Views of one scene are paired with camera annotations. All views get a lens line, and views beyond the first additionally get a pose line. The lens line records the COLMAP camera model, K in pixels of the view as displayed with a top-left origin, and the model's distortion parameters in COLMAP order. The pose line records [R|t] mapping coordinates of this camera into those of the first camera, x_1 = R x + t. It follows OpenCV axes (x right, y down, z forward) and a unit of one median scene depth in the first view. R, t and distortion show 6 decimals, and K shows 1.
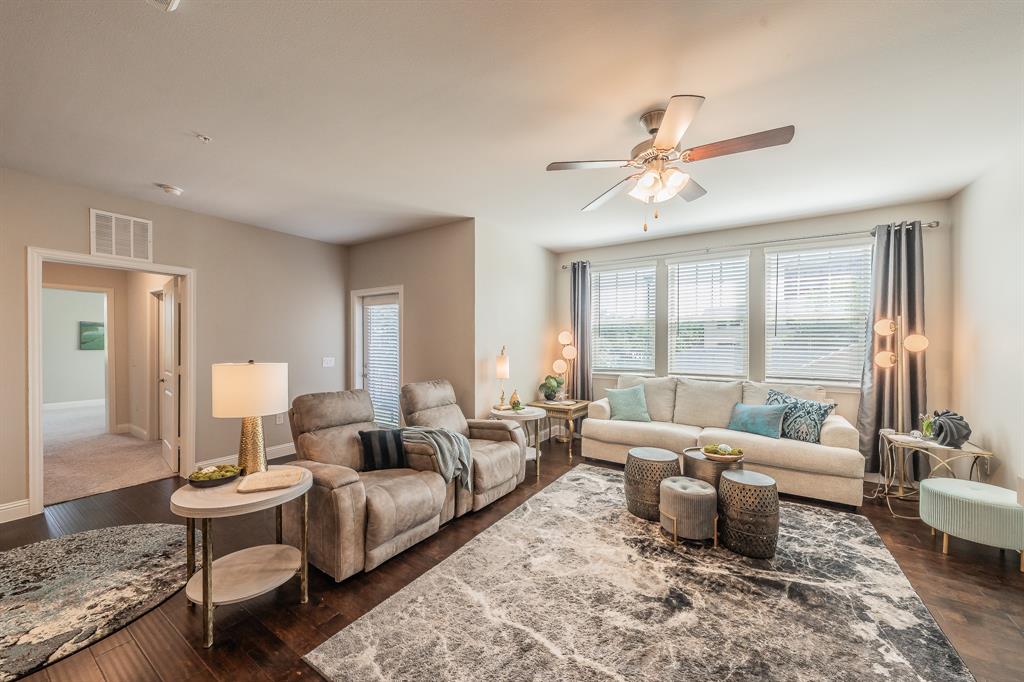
lens RADIAL K [[378.2, 0, 512.5], [0, 378.2, 347.8], [0, 0, 1]] dist [-0.000747, -0.000019]
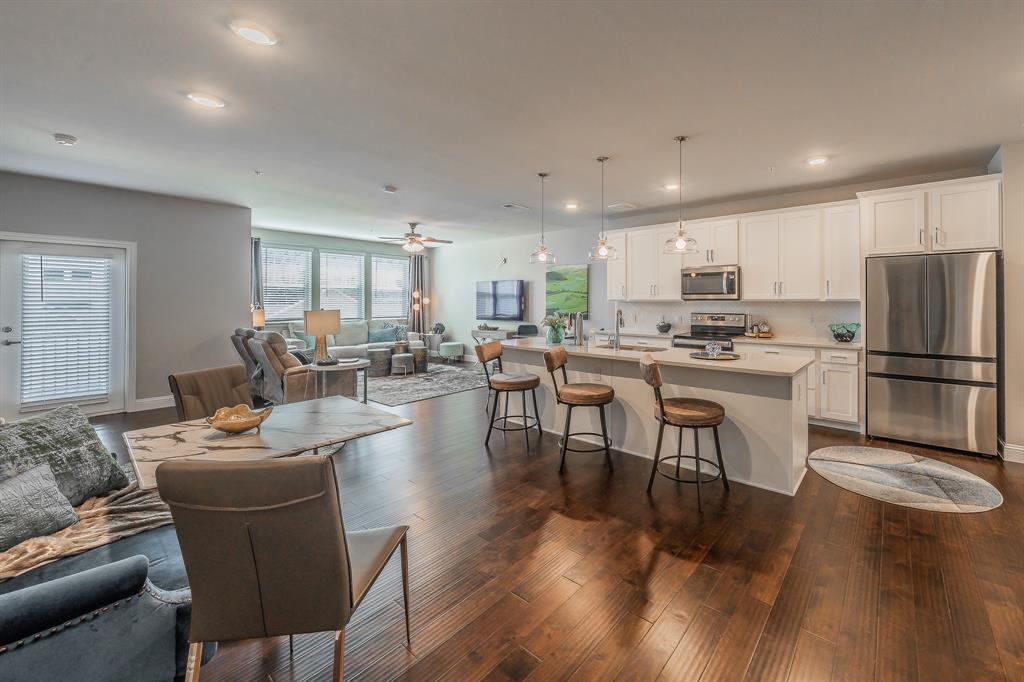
lens RADIAL K [[399.7, 0, 596.3], [0, 399.7, 303.2], [0, 0, 1]] dist [0.000389, 0.000007]
pose [[0.053031, -0.007485, 0.998565, -1.627438], [0.012815, 0.999895, 0.006814, 0.000262], [-0.998511, 0.012436, 0.053122, -0.357870]]
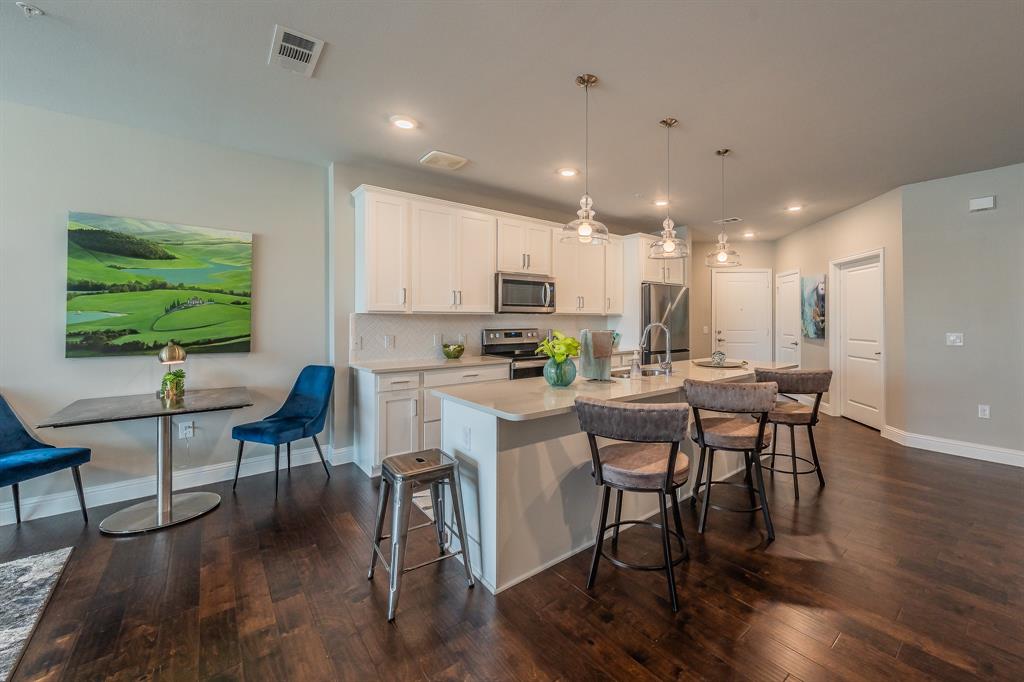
lens RADIAL K [[414.2, 0, 570.1], [0, 414.2, 314.3], [0, 0, 1]] dist [-0.000848, 0.000038]
pose [[-0.963637, 0.000202, 0.267216, -0.617436], [0.000358, 1.000000, 0.000535, 0.007018], [-0.267216, 0.000611, -0.963636, 0.513129]]
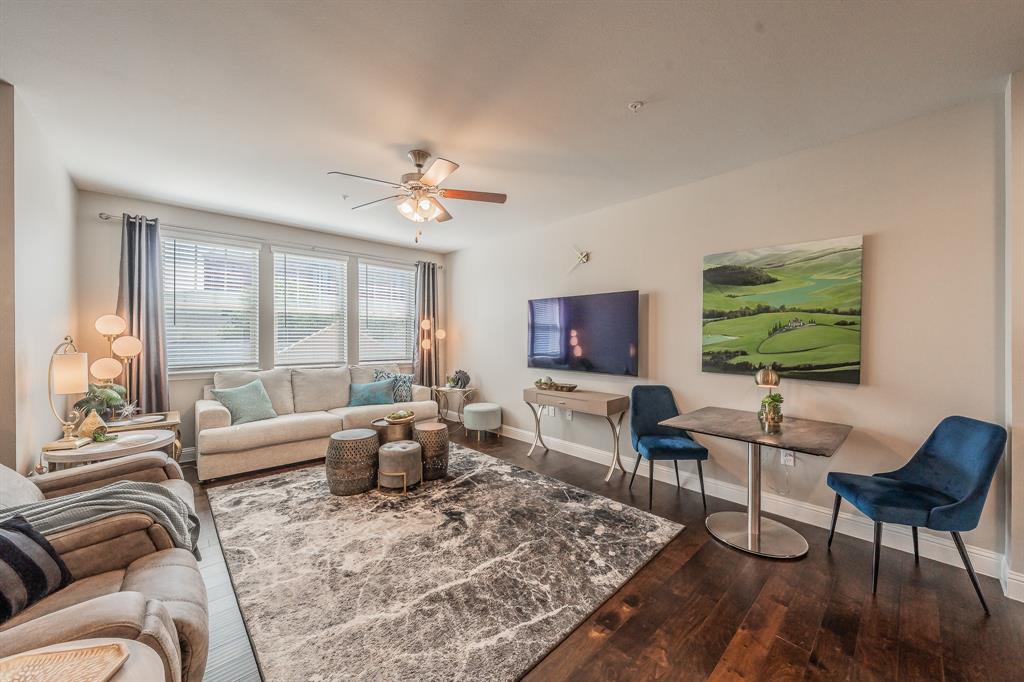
lens RADIAL K [[369.3, 0, 512.0], [0, 369.3, 341.0], [0, 0, 1]] dist [-0.001156, -0.000091]
pose [[0.240163, -0.013628, 0.970637, -0.465326], [0.009399, 0.999887, 0.011713, 0.000801], [-0.970687, 0.006310, 0.240264, 0.249786]]
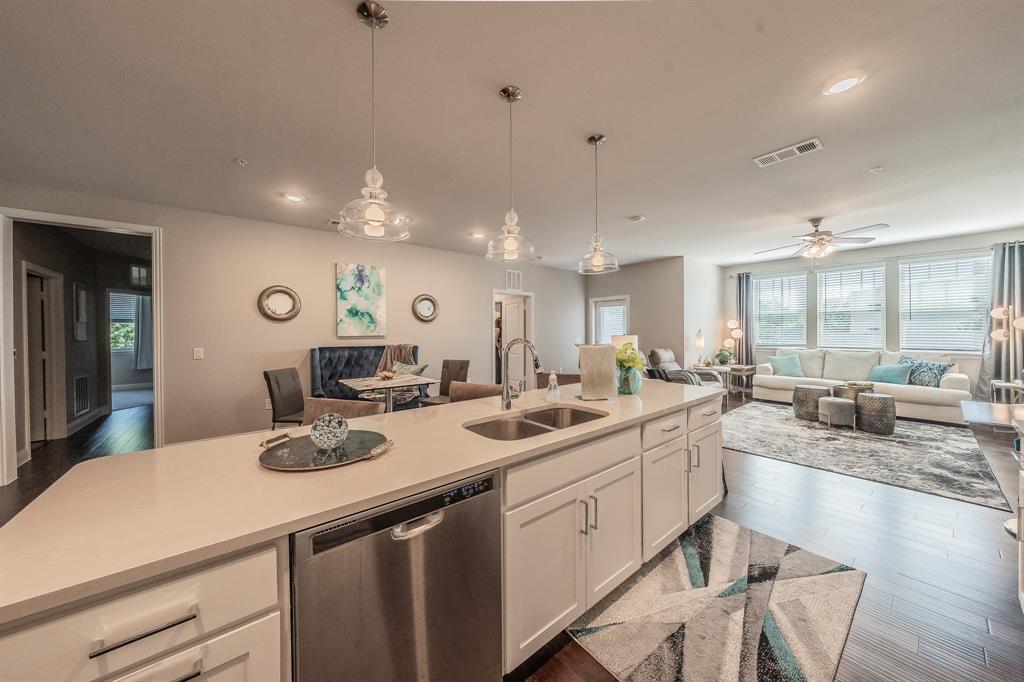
lens RADIAL K [[349.9, 0, 509.4], [0, 349.9, 335.5], [0, 0, 1]] dist [0.000084, 0.000154]
pose [[0.953913, -0.006488, -0.300014, -0.424078], [0.006514, 0.999978, -0.000914, 0.021274], [0.300013, -0.001083, 0.953934, -0.862955]]
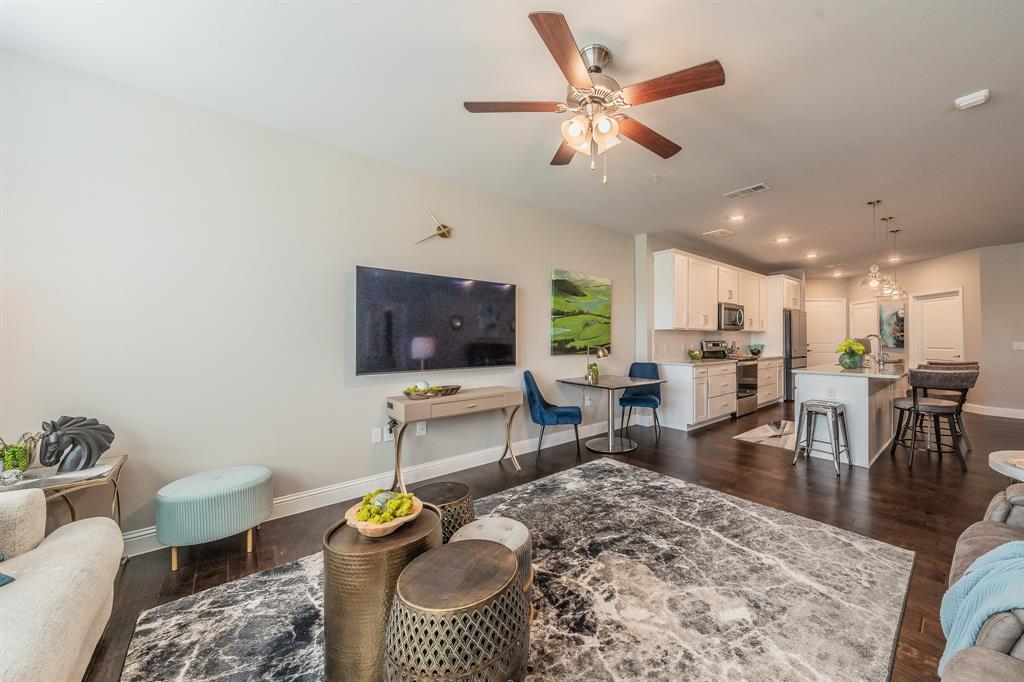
lens RADIAL K [[370.0, 0, 582.8], [0, 370.0, 335.1], [0, 0, 1]] dist [-0.000616, -0.000036]
pose [[-0.972366, 0.001750, 0.233456, 0.125136], [0.002366, 0.999994, 0.002356, 0.022505], [-0.233451, 0.002843, -0.972364, 1.139300]]
